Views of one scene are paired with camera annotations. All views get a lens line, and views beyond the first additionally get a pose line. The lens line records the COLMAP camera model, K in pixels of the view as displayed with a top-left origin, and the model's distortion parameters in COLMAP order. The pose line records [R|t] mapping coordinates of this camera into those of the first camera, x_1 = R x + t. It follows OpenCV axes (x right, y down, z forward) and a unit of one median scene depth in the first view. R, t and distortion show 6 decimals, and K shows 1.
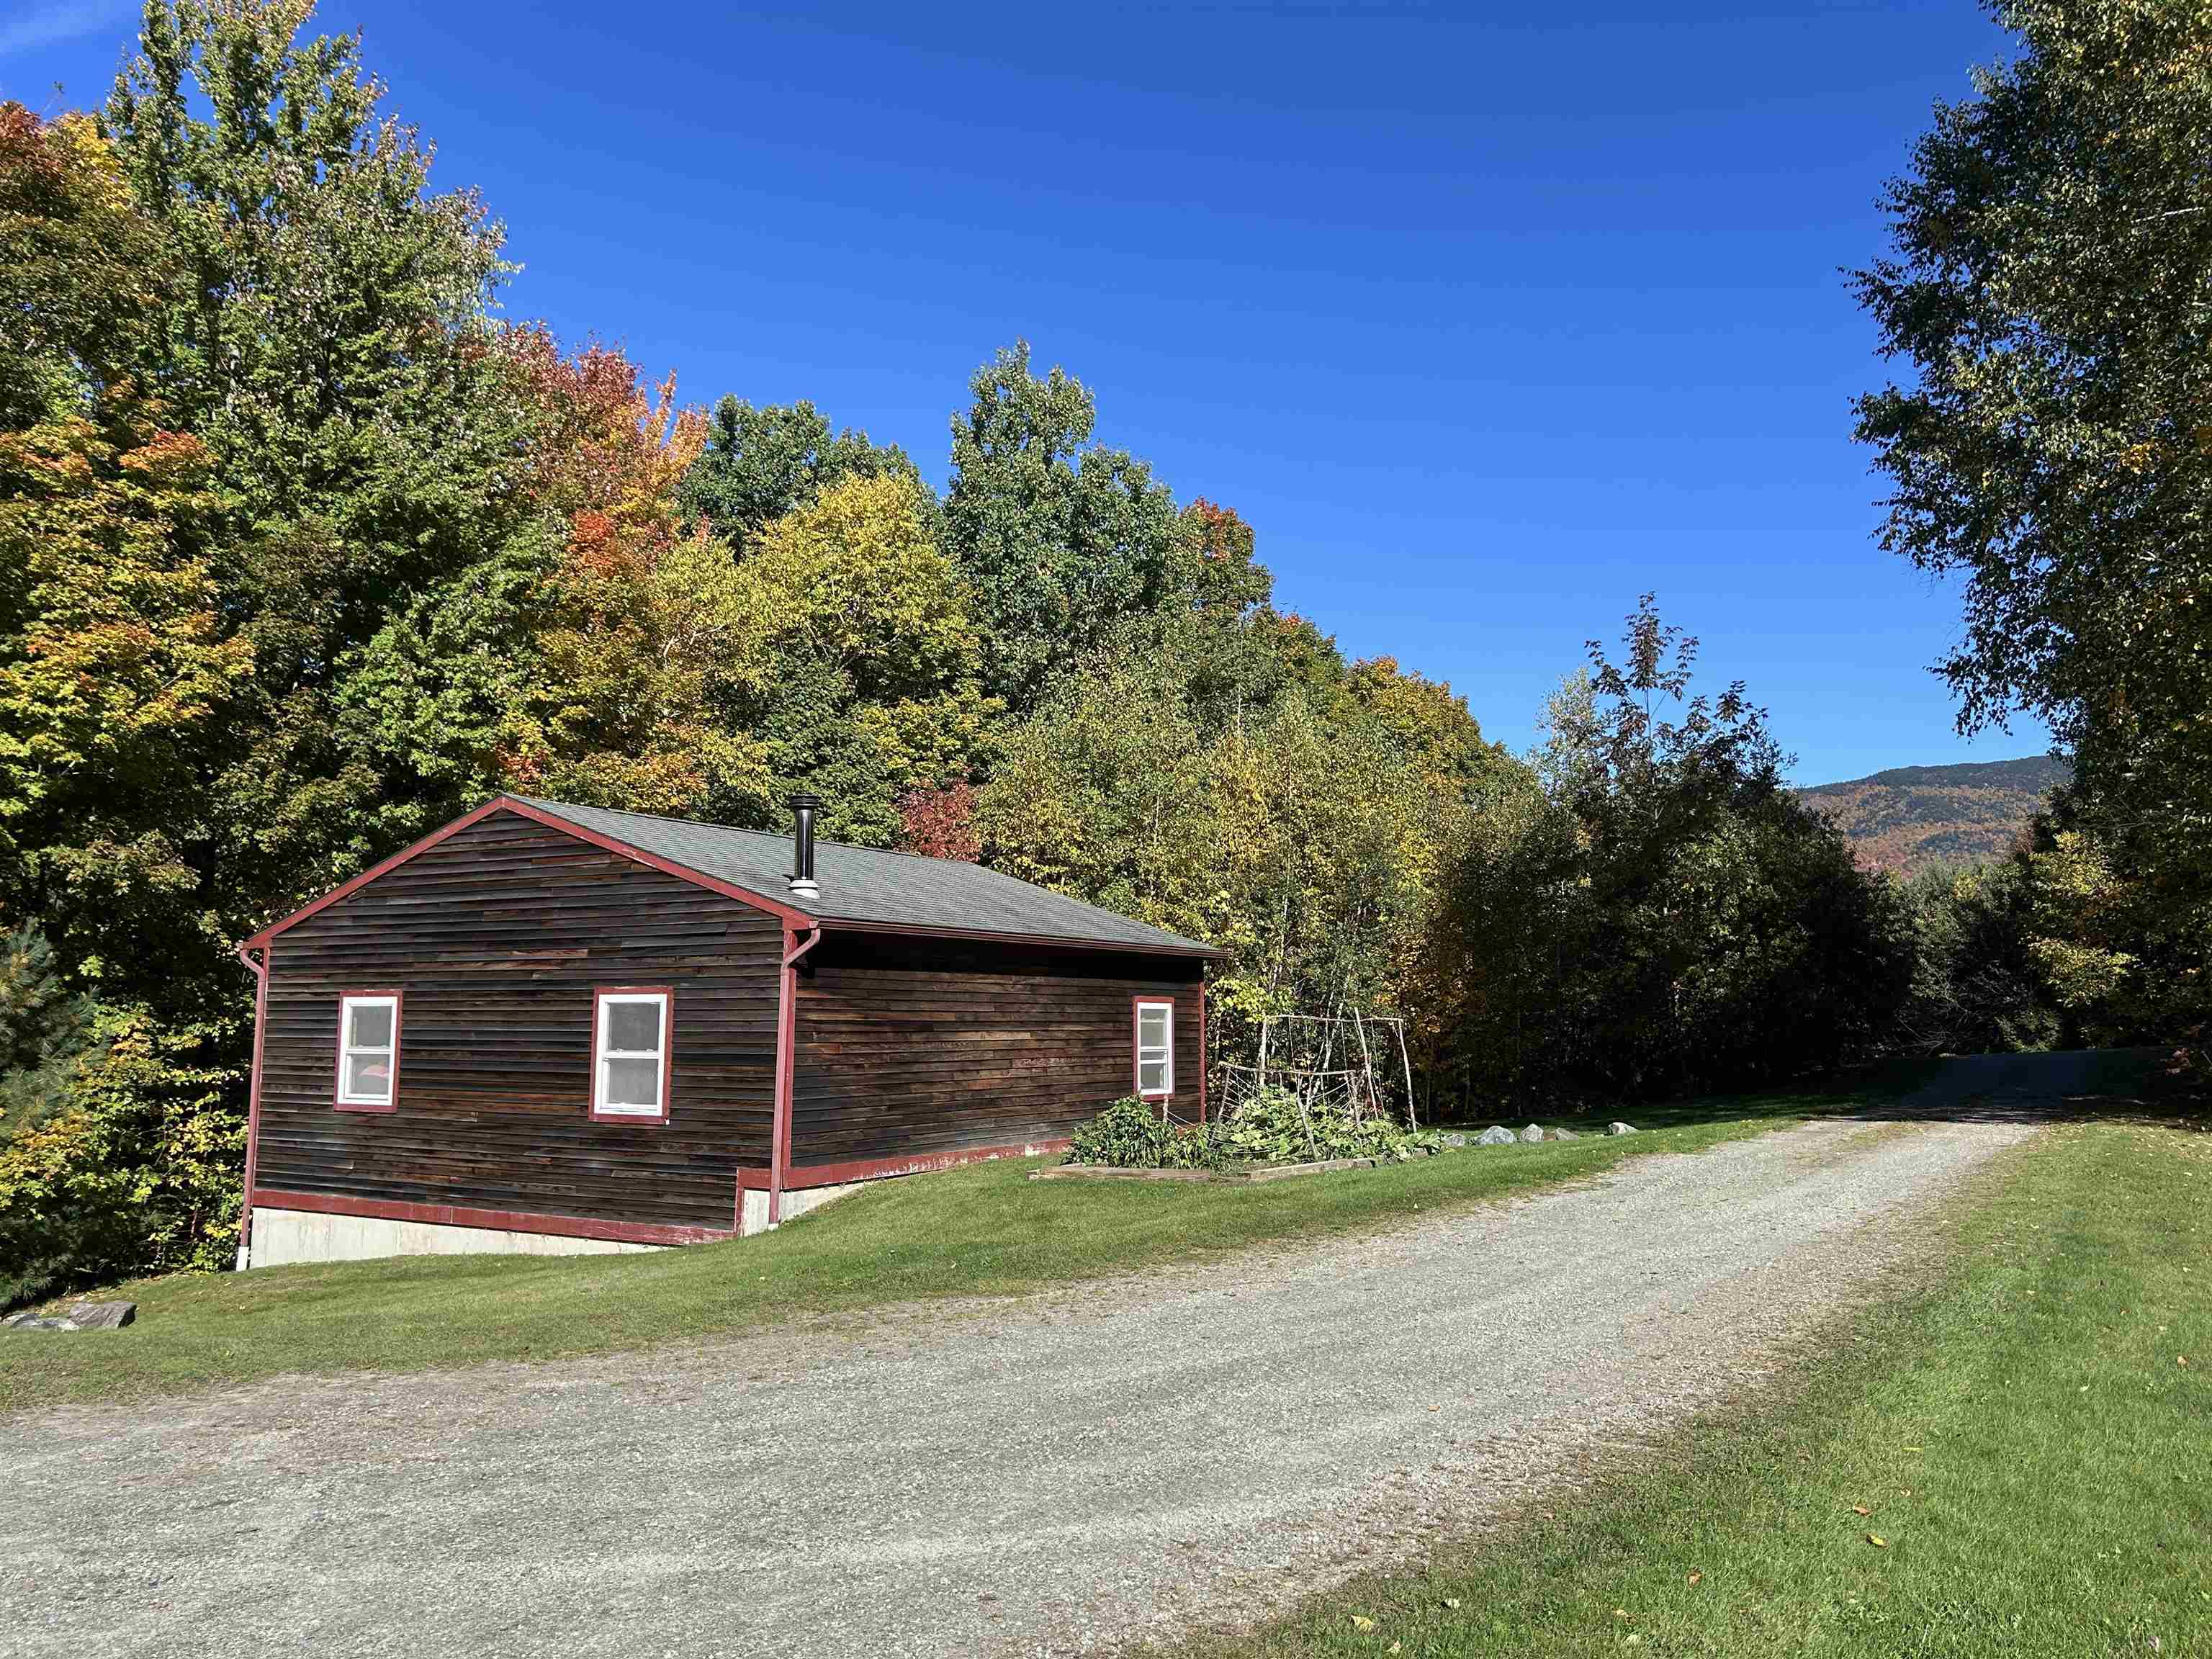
lens RADIAL K [[1616.7, 0, 1111.9], [0, 1616.7, 853.2], [0, 0, 1]] dist [0.095264, -0.169255]
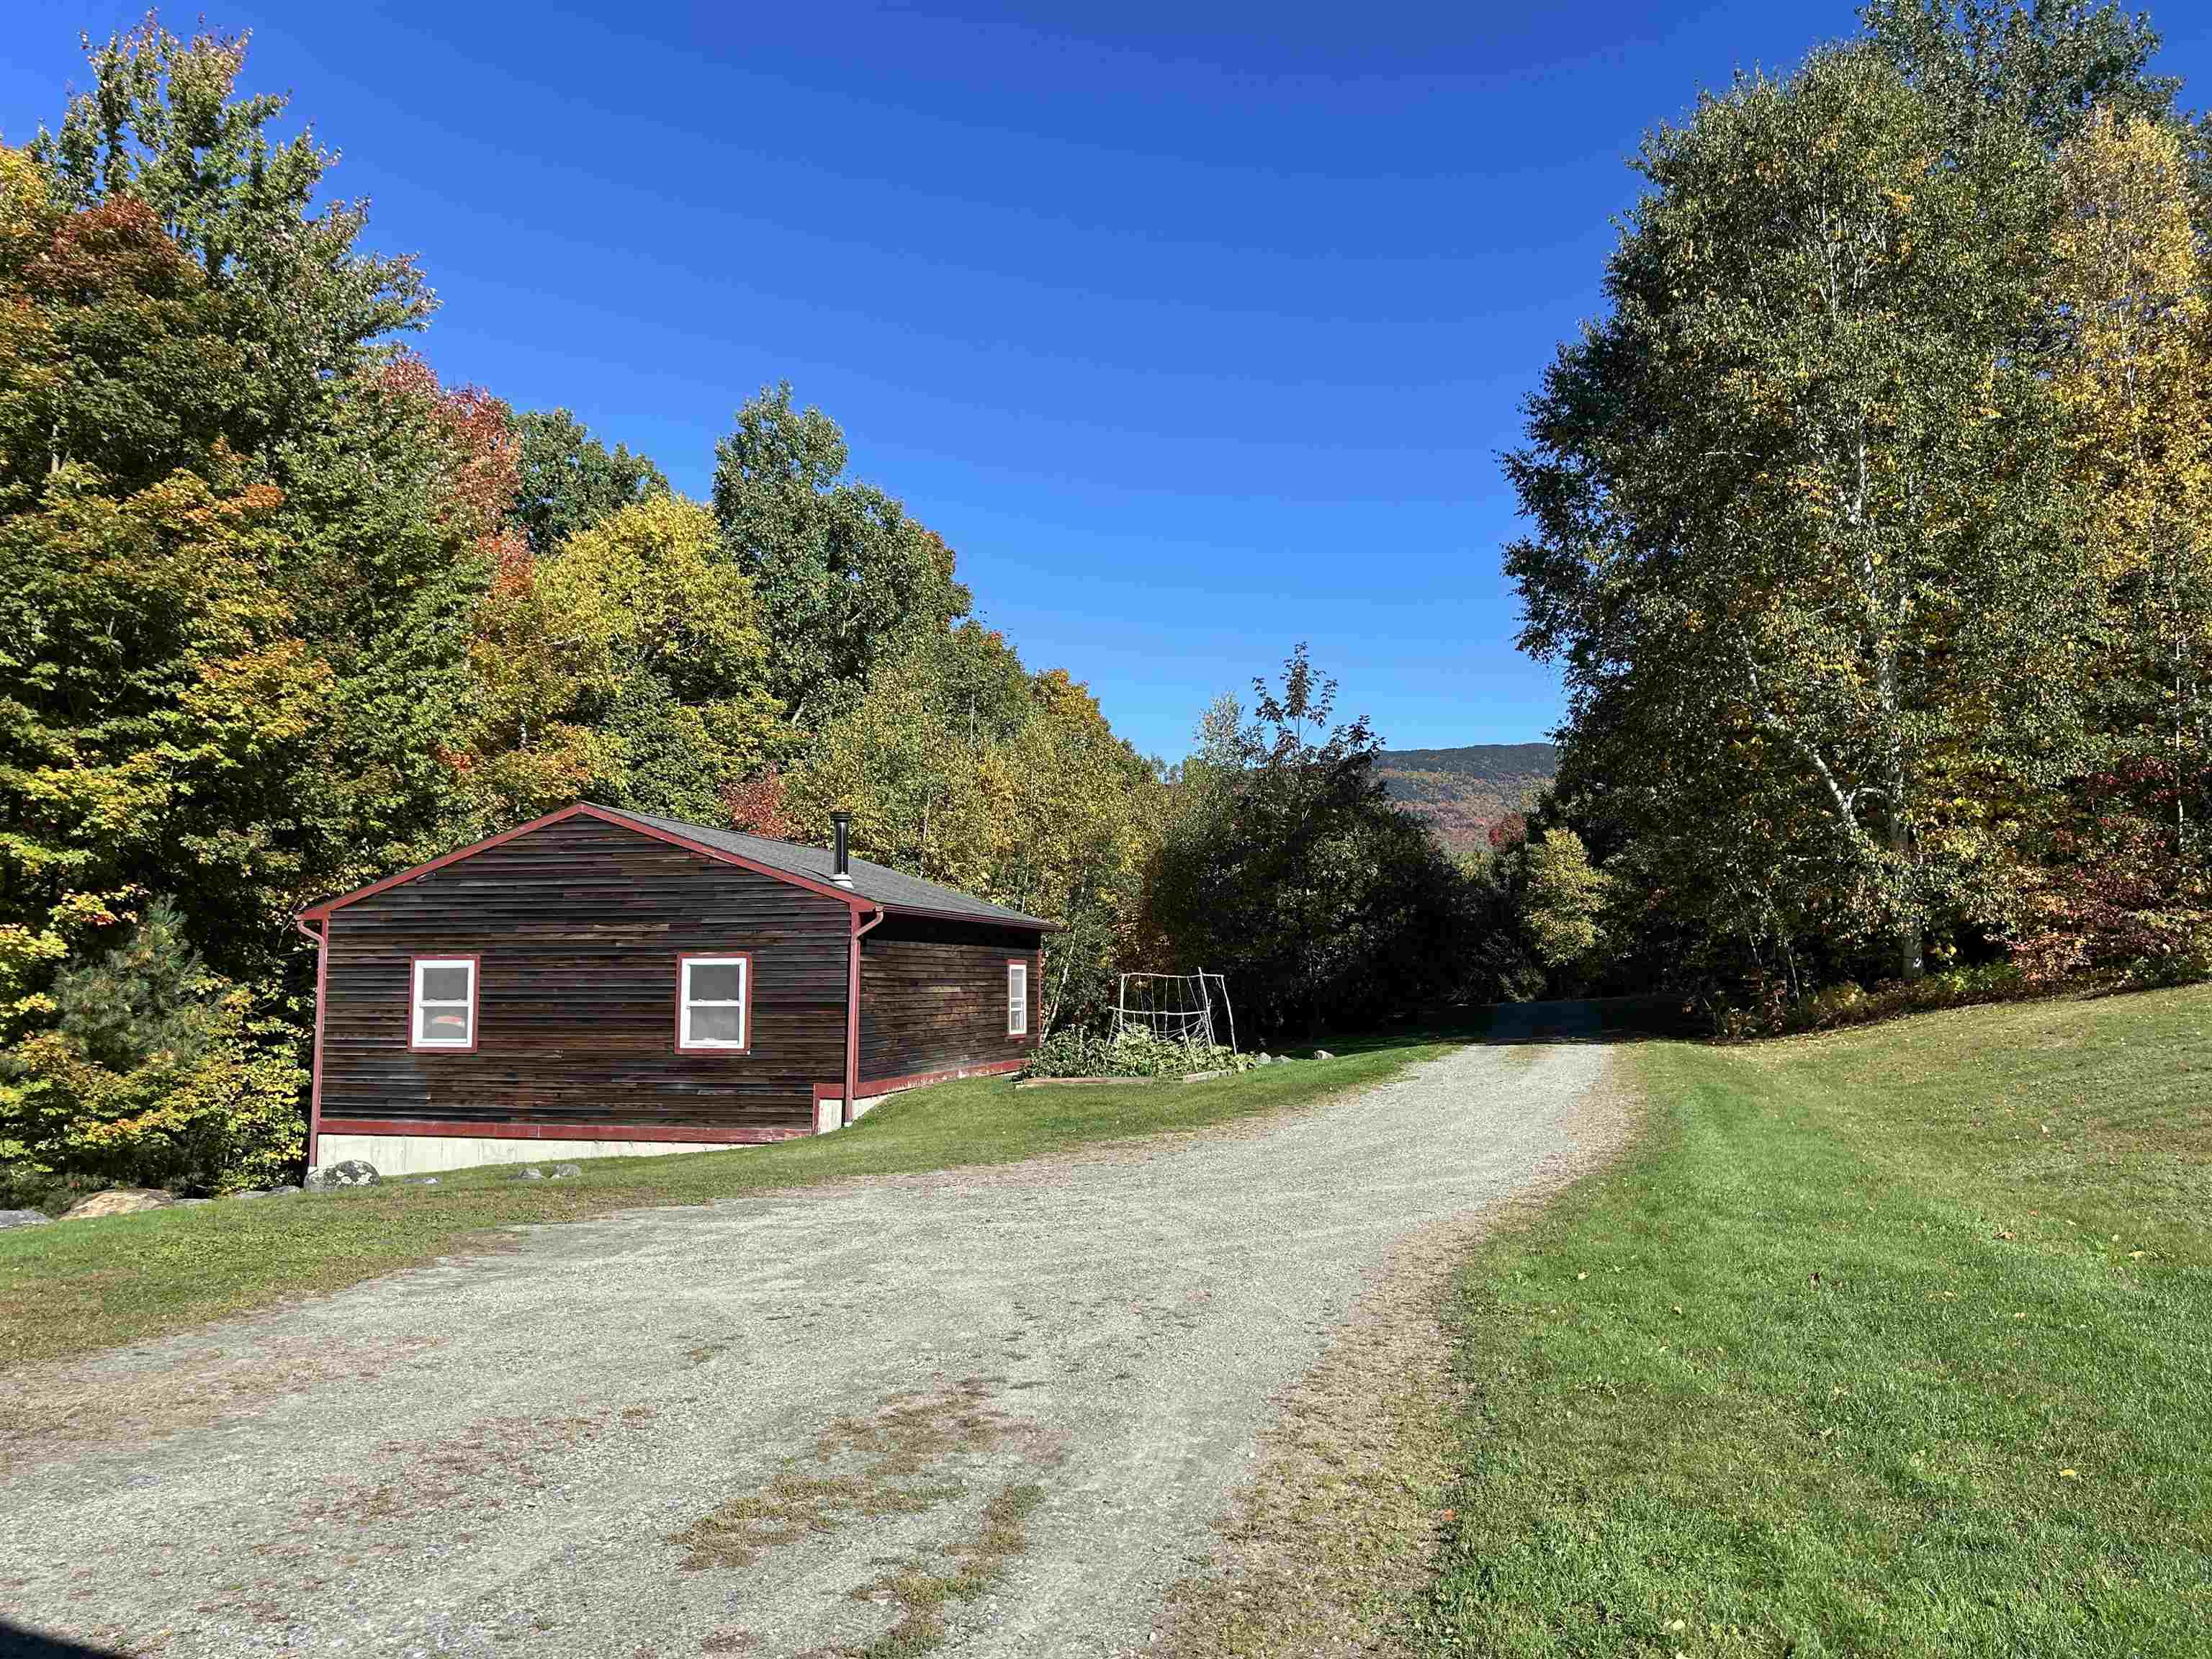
lens RADIAL K [[1616.7, 0, 1111.9], [0, 1616.7, 853.2], [0, 0, 1]] dist [0.095264, -0.169255]
pose [[0.956944, 0.018977, 0.289650, -0.327549], [-0.025801, 0.999472, 0.019761, -0.030055], [-0.289122, -0.026384, 0.956929, -0.321088]]
